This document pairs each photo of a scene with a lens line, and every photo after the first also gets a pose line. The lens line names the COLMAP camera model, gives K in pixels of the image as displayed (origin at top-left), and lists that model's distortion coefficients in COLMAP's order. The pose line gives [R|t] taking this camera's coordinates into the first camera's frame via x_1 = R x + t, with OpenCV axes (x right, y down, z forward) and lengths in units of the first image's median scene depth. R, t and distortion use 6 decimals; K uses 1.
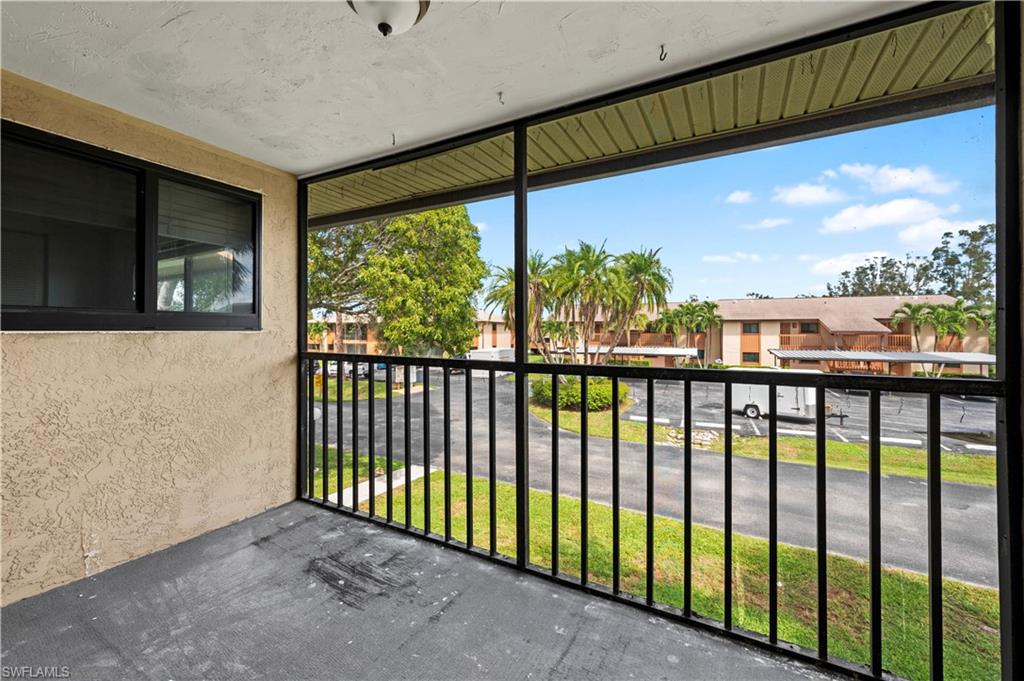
lens RADIAL K [[406.6, 0, 504.3], [0, 406.6, 331.4], [0, 0, 1]] dist [0.000376, -0.000126]
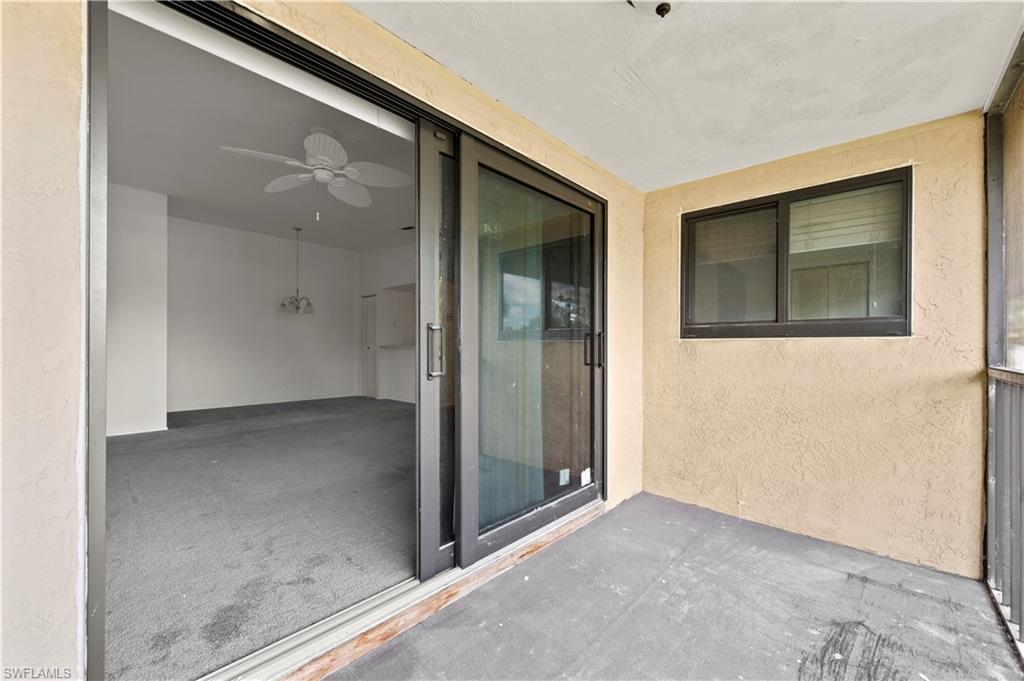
lens RADIAL K [[406.6, 0, 510.0], [0, 406.6, 346.8], [0, 0, 1]] dist [0.000376, -0.000126]
pose [[-0.213737, 0.006339, -0.976871, 0.390512], [0.003336, 0.999978, 0.005759, 0.013515], [0.976886, -0.002028, -0.213753, 0.439201]]
